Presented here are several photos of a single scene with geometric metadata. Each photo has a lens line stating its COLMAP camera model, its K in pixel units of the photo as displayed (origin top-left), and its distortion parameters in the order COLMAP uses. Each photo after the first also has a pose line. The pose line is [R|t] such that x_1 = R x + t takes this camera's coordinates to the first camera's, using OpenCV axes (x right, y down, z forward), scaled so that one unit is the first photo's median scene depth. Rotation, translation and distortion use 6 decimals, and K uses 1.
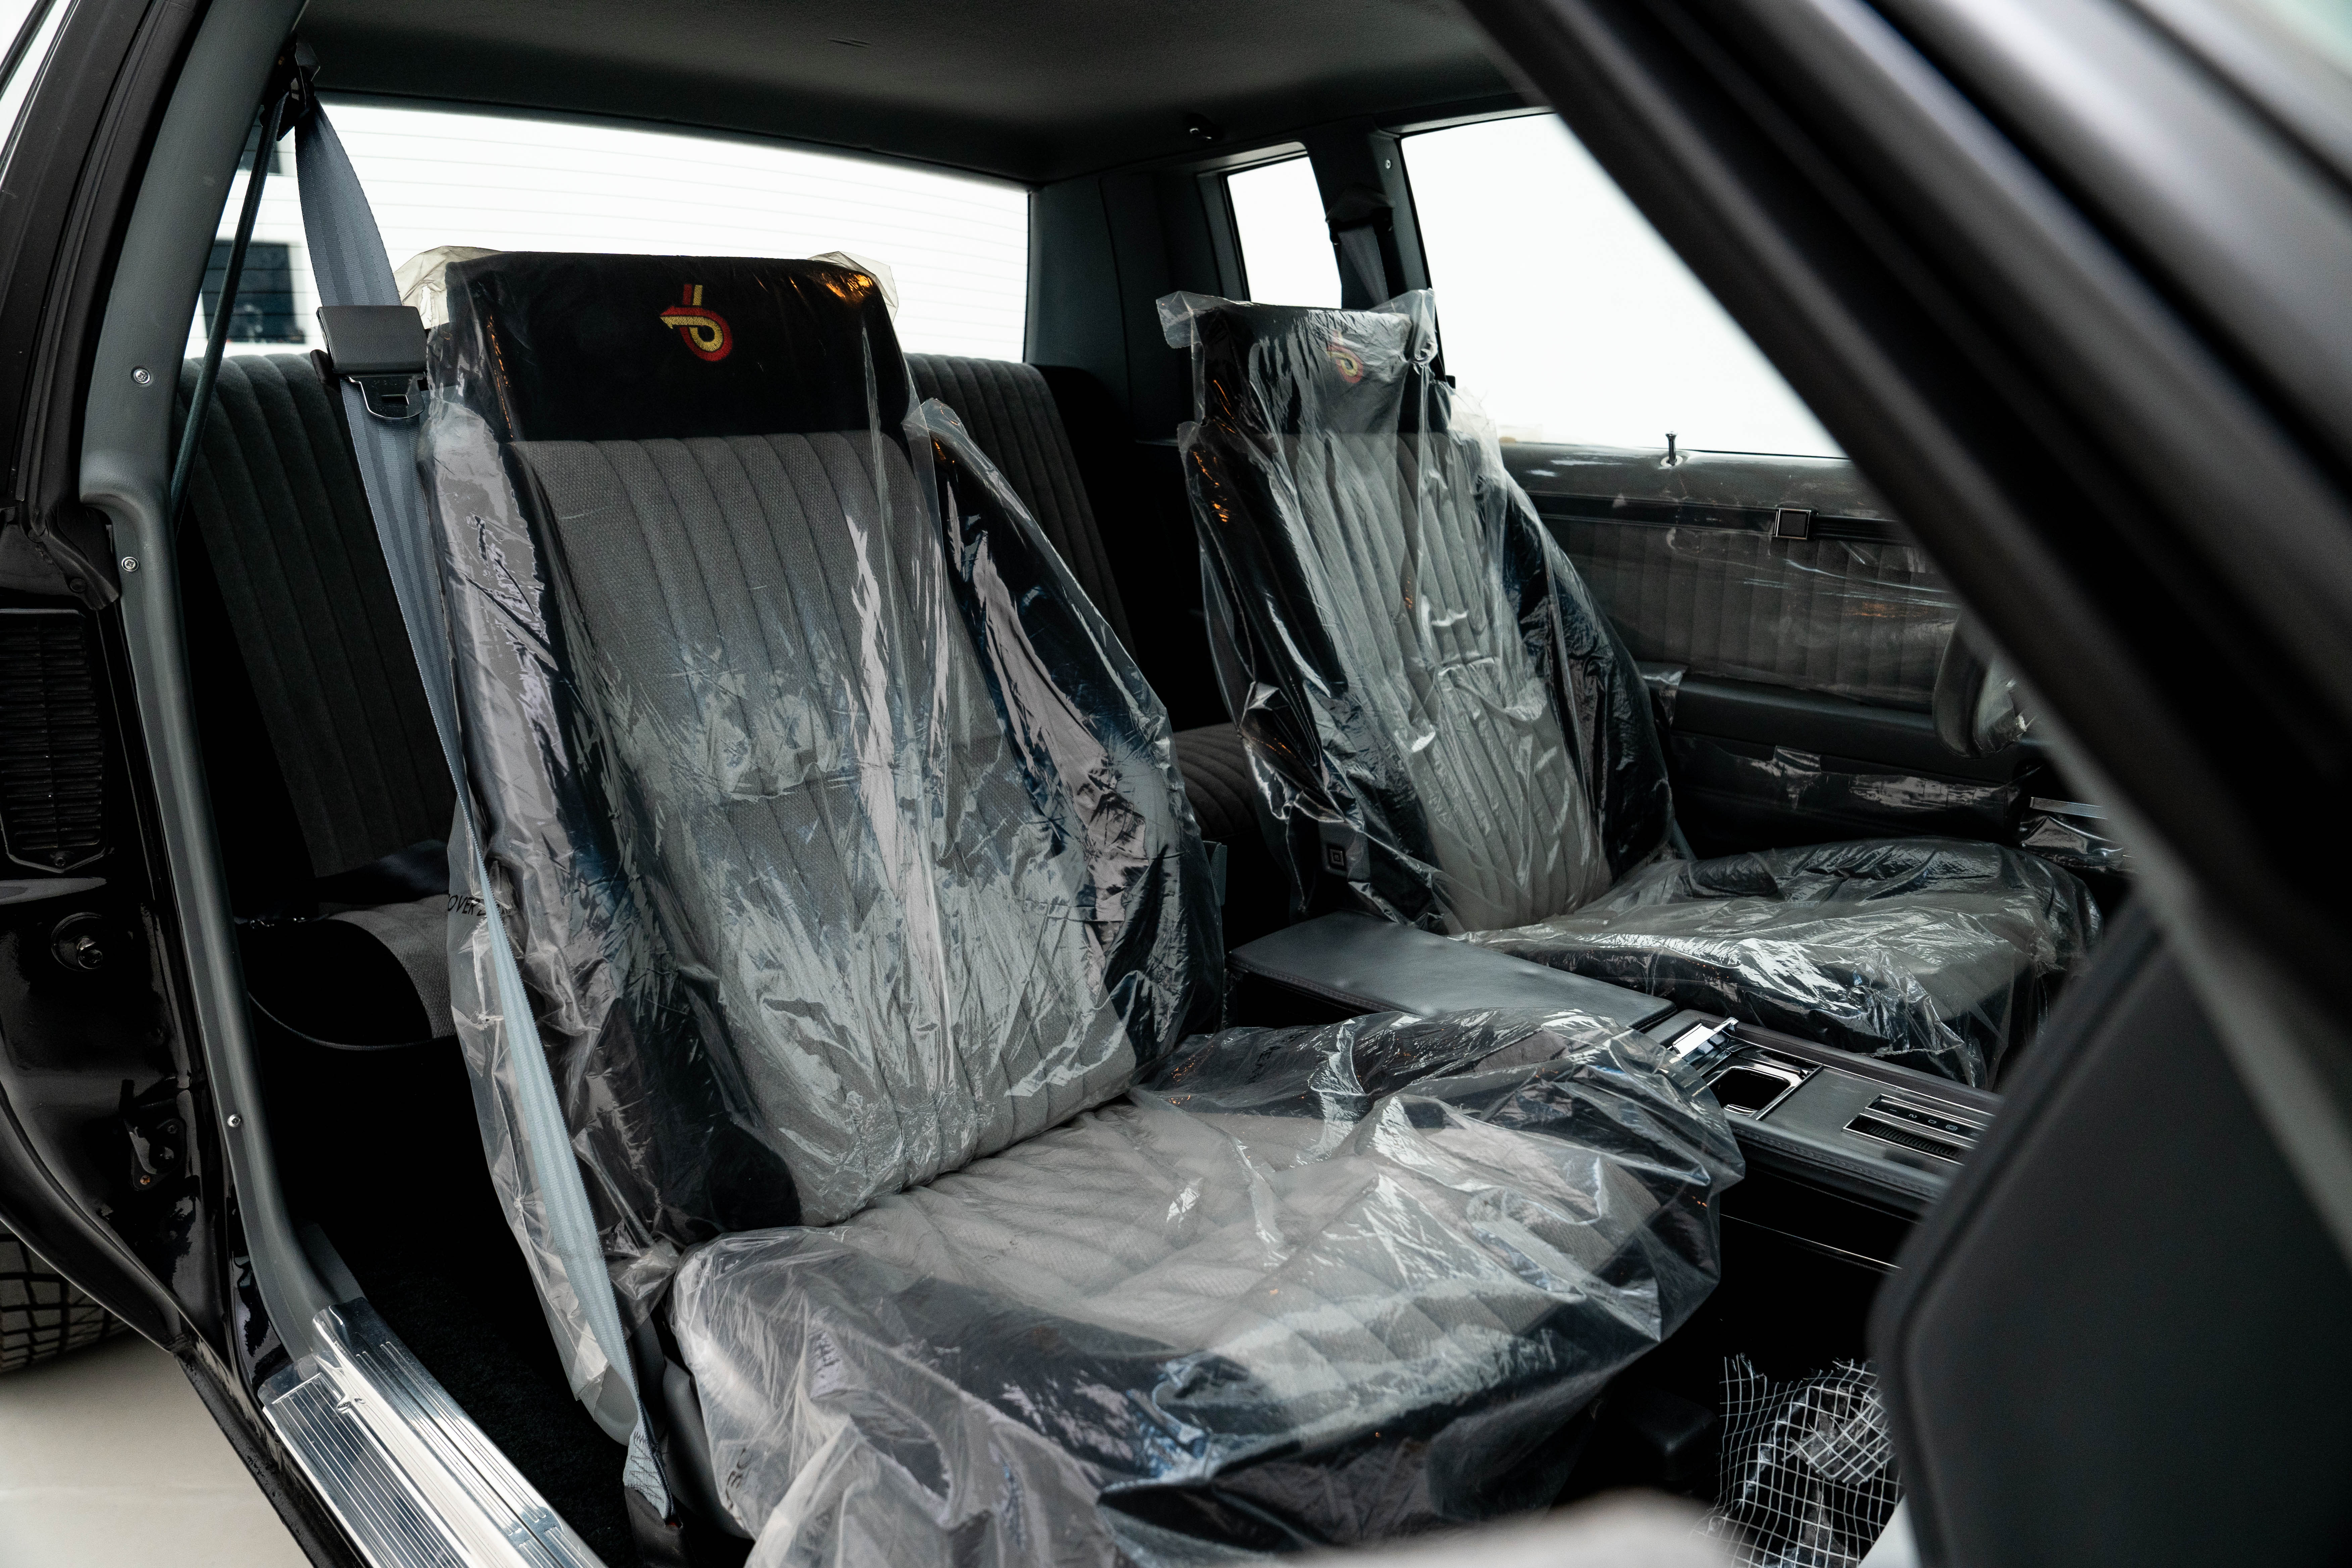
lens RADIAL K [[1648.1, 0, 1165.4], [0, 1648.1, 797.8], [0, 0, 1]] dist [-0.122876, 0.102179]
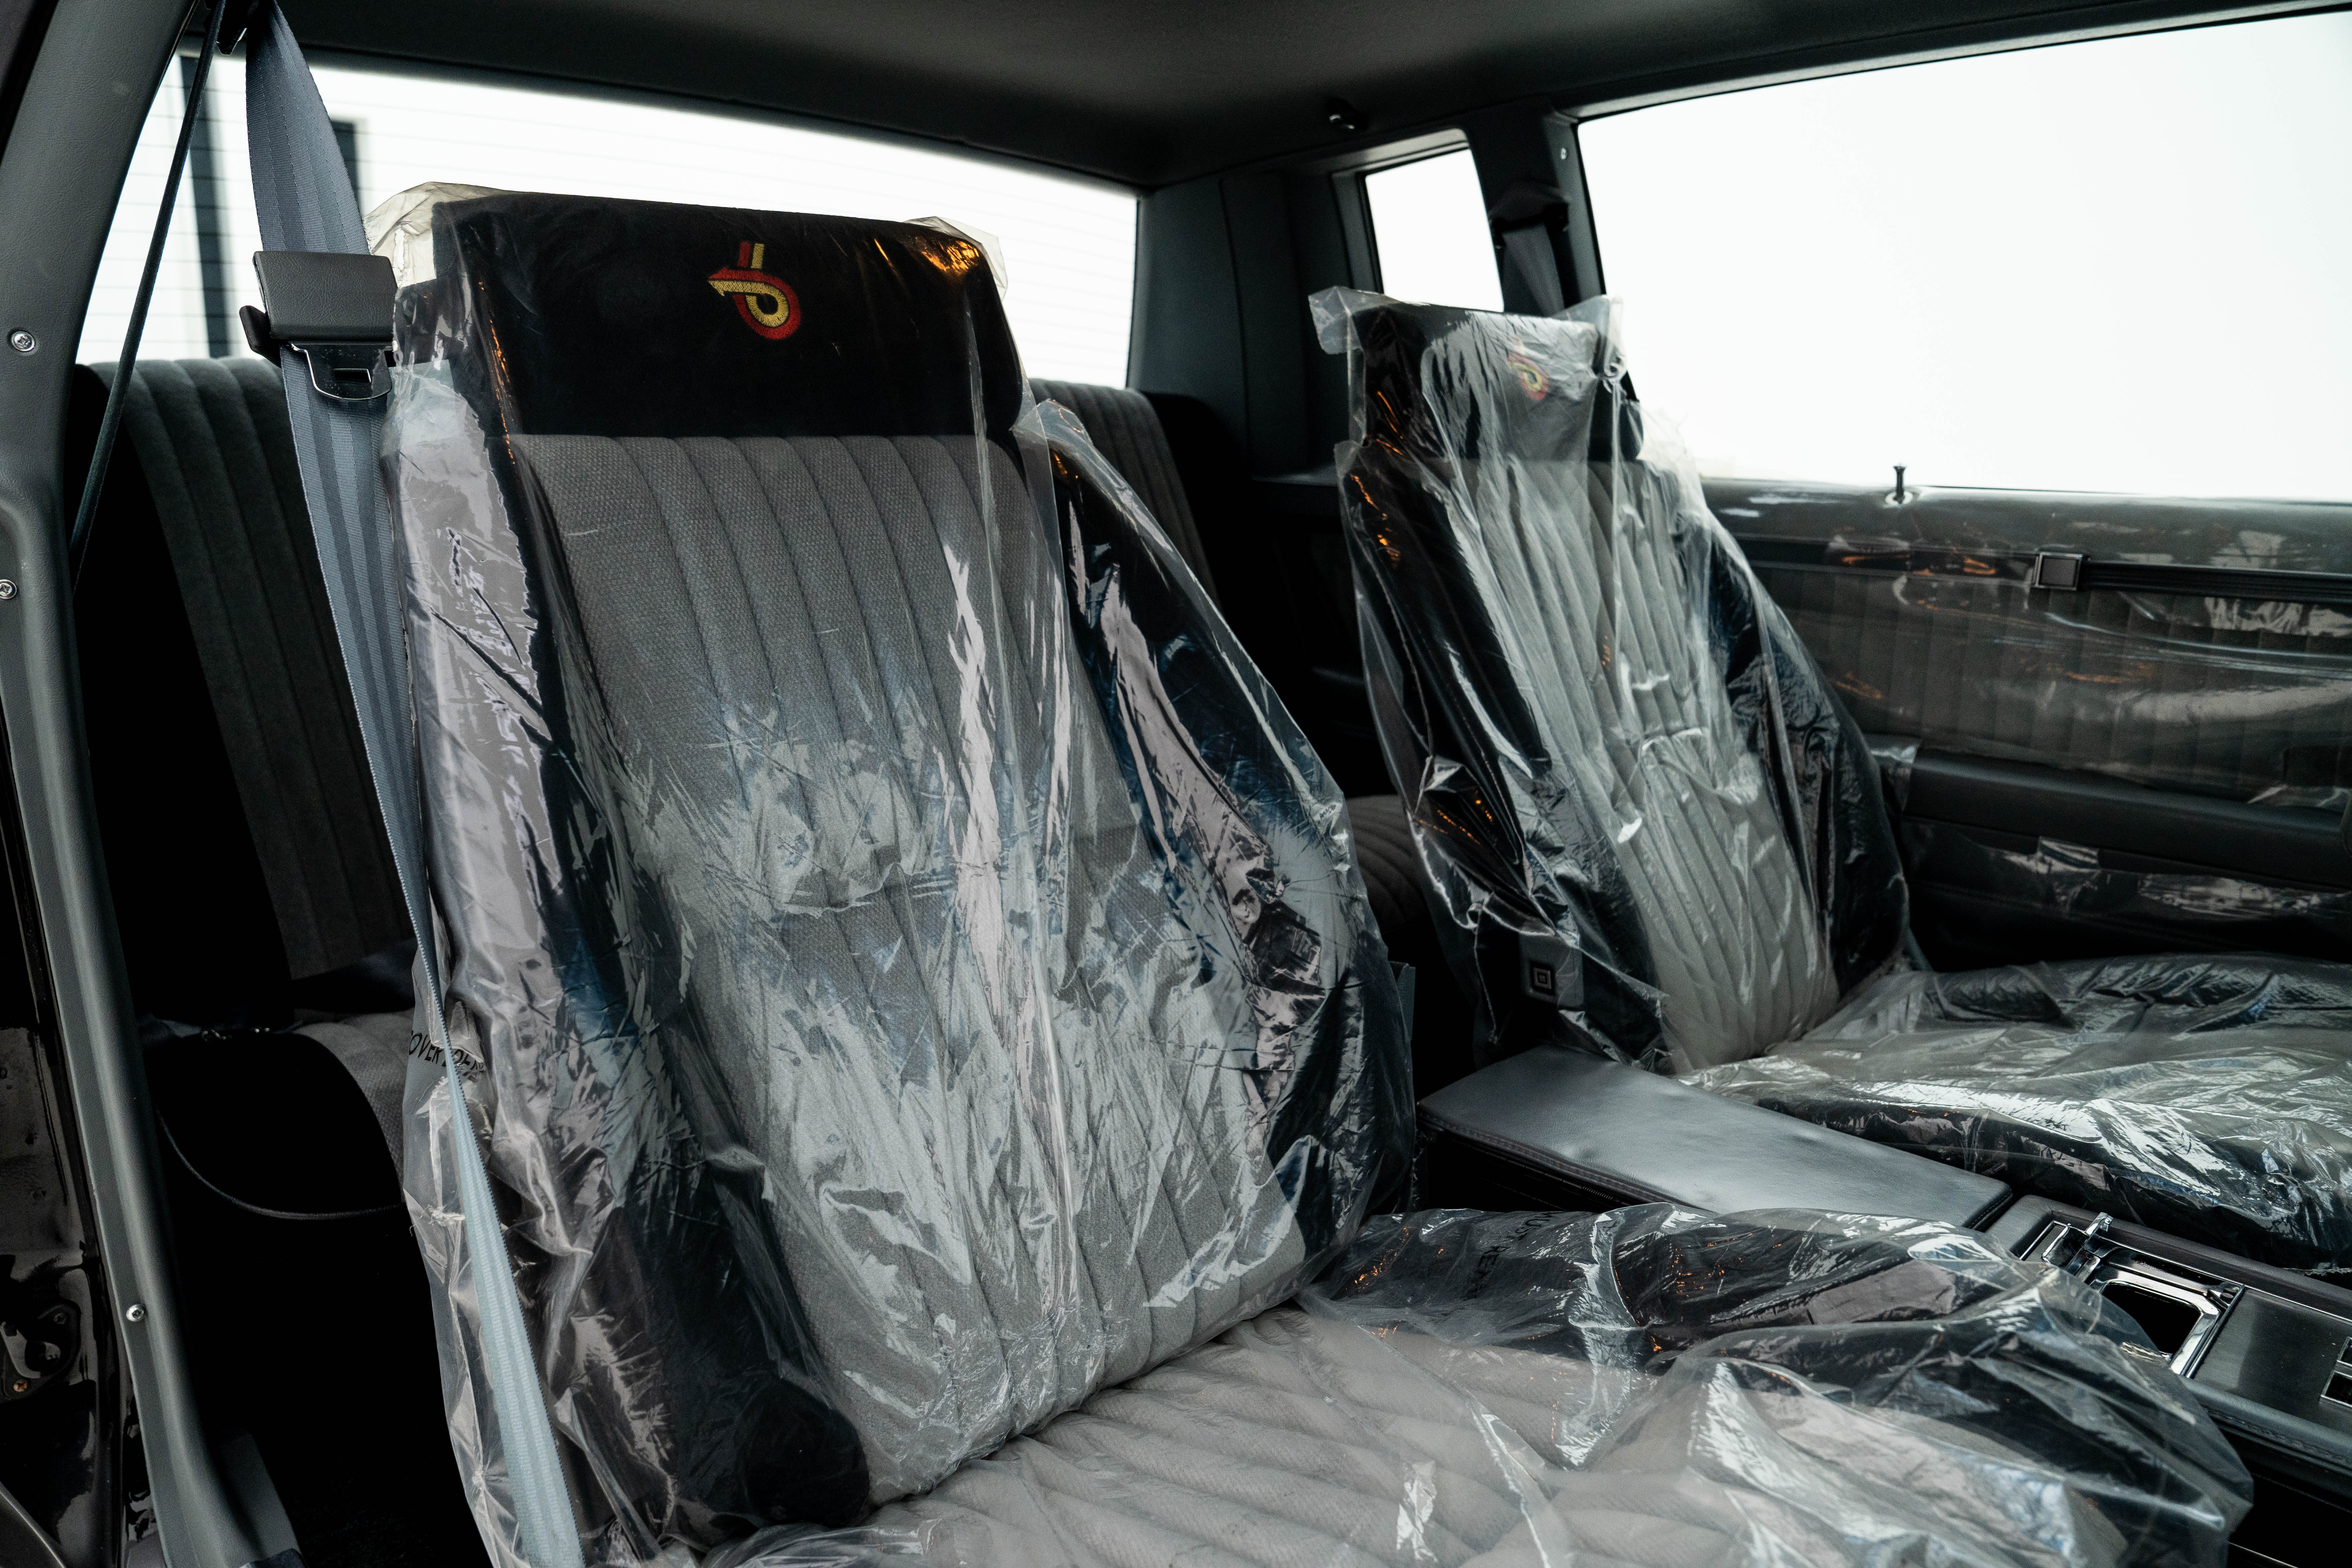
lens RADIAL K [[1684.2, 0, 1176.0], [0, 1684.2, 784.0], [0, 0, 1]] dist [-0.124082, 0.111252]
pose [[0.999275, 0.011396, -0.036335, -0.054019], [-0.013036, 0.998893, -0.045207, -0.022835], [0.035780, 0.045648, 0.998317, 0.214804]]
